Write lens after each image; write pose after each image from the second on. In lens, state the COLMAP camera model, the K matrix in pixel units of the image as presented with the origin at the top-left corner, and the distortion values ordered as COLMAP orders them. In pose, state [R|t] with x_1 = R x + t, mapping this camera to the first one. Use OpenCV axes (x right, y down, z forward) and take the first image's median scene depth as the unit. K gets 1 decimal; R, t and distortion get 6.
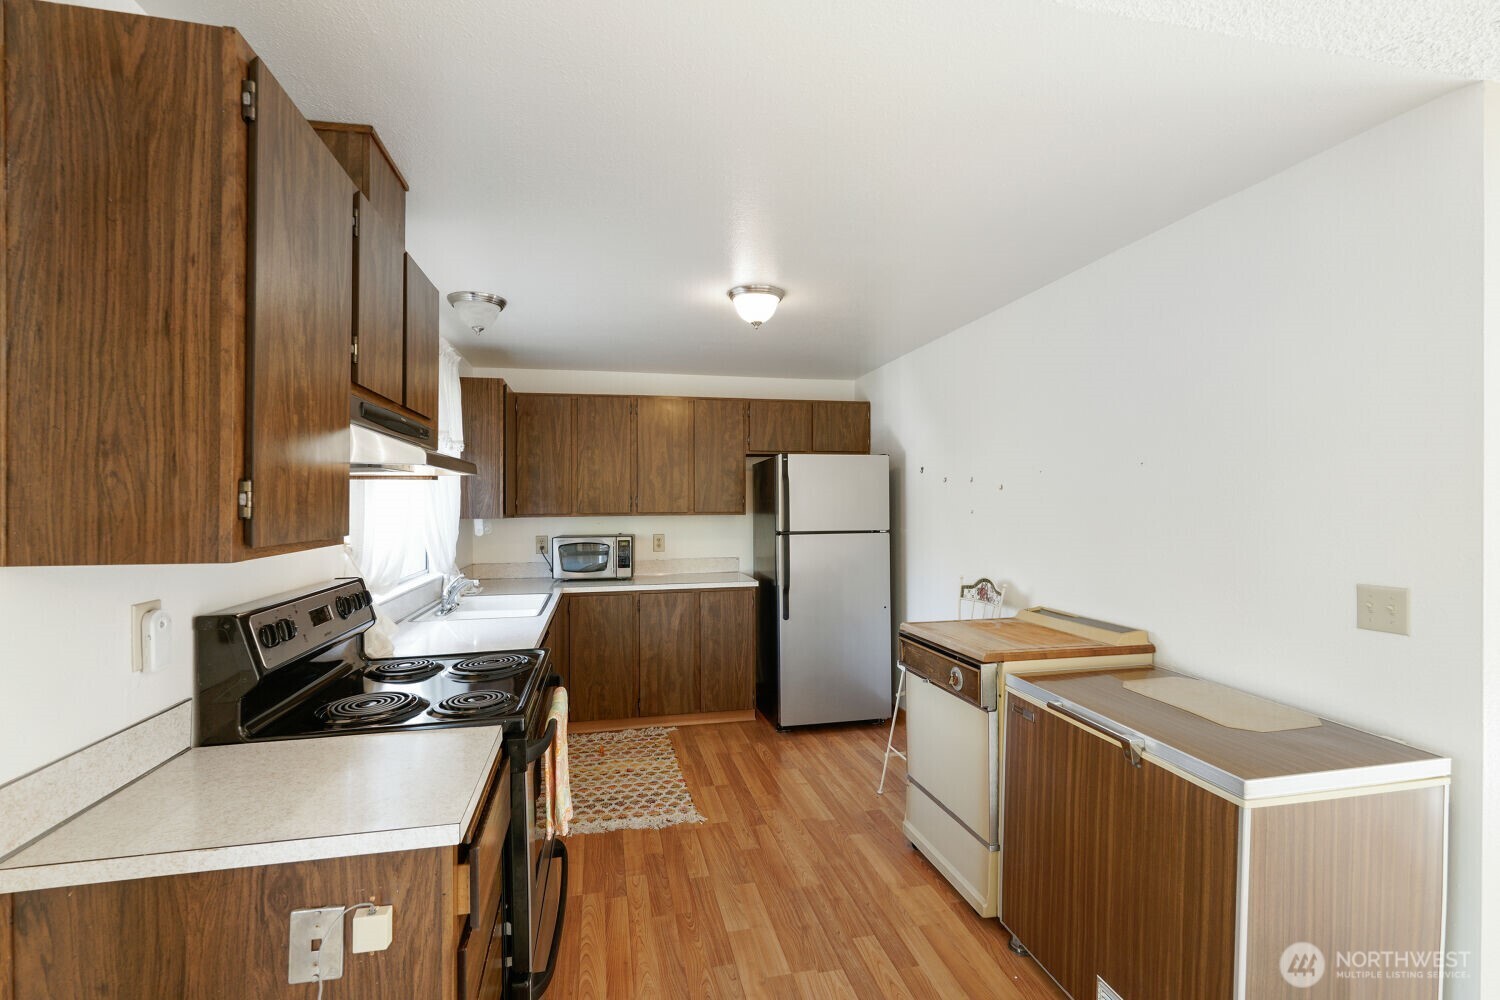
lens RADIAL K [[668.5, 0, 741.1], [0, 668.5, 505.8], [0, 0, 1]] dist [-0.009359, 0.003616]
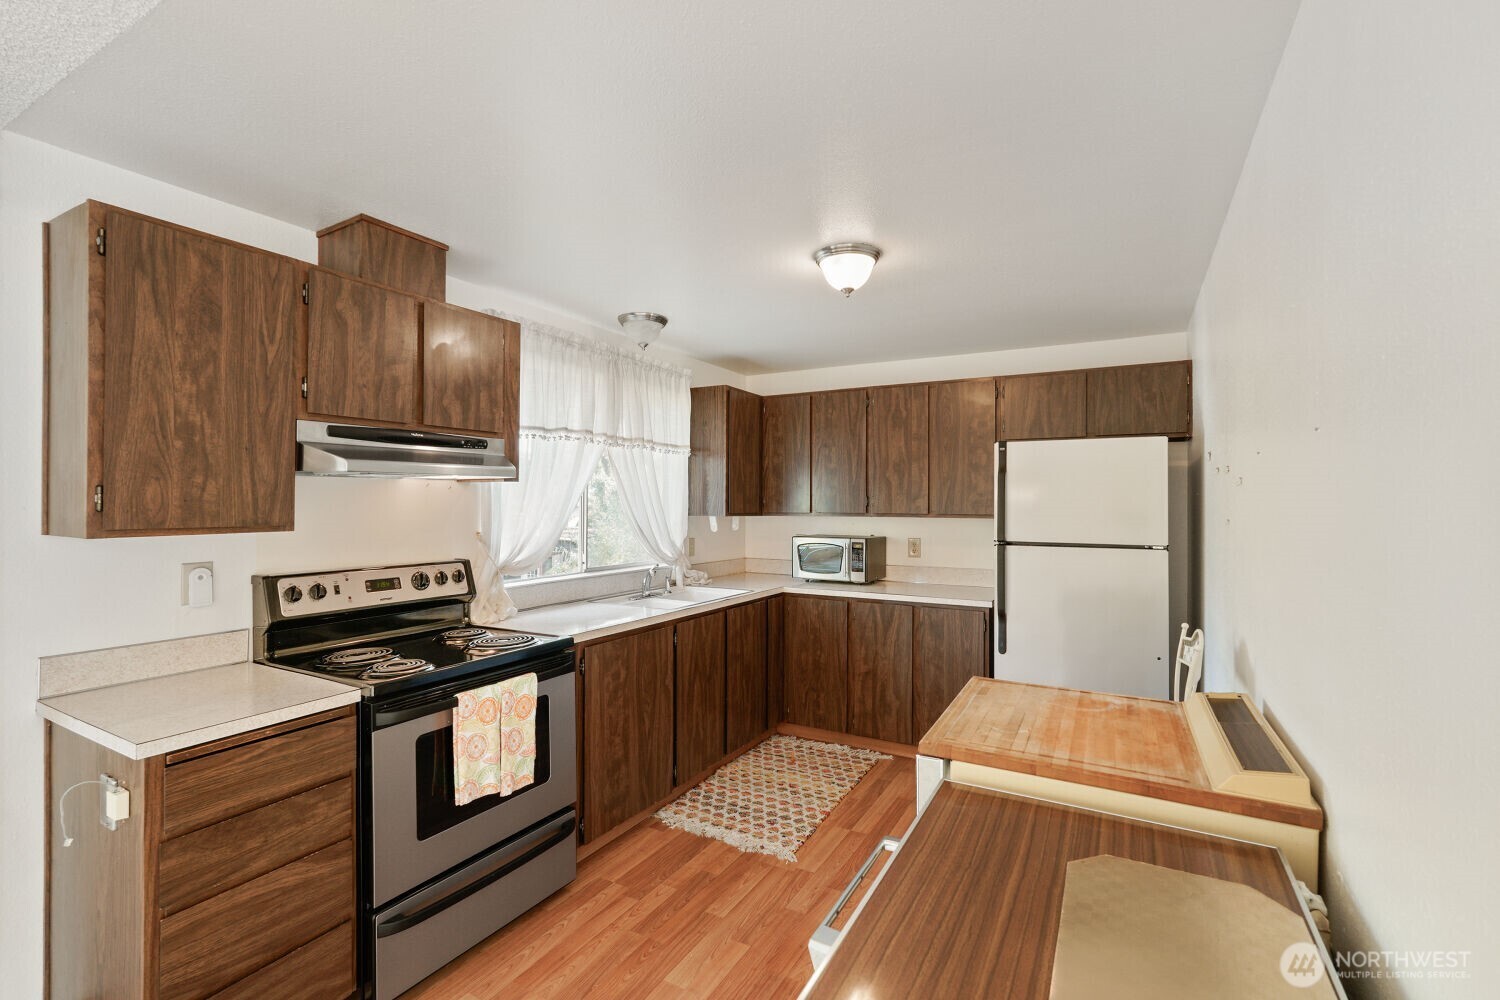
lens RADIAL K [[668.5, 0, 749.8], [0, 668.5, 493.4], [0, 0, 1]] dist [-0.009359, 0.003616]
pose [[0.751428, 0.000050, -0.659815, 0.399998], [-0.011070, 0.999860, -0.012532, -0.004802], [0.659722, 0.016721, 0.751323, 0.236514]]
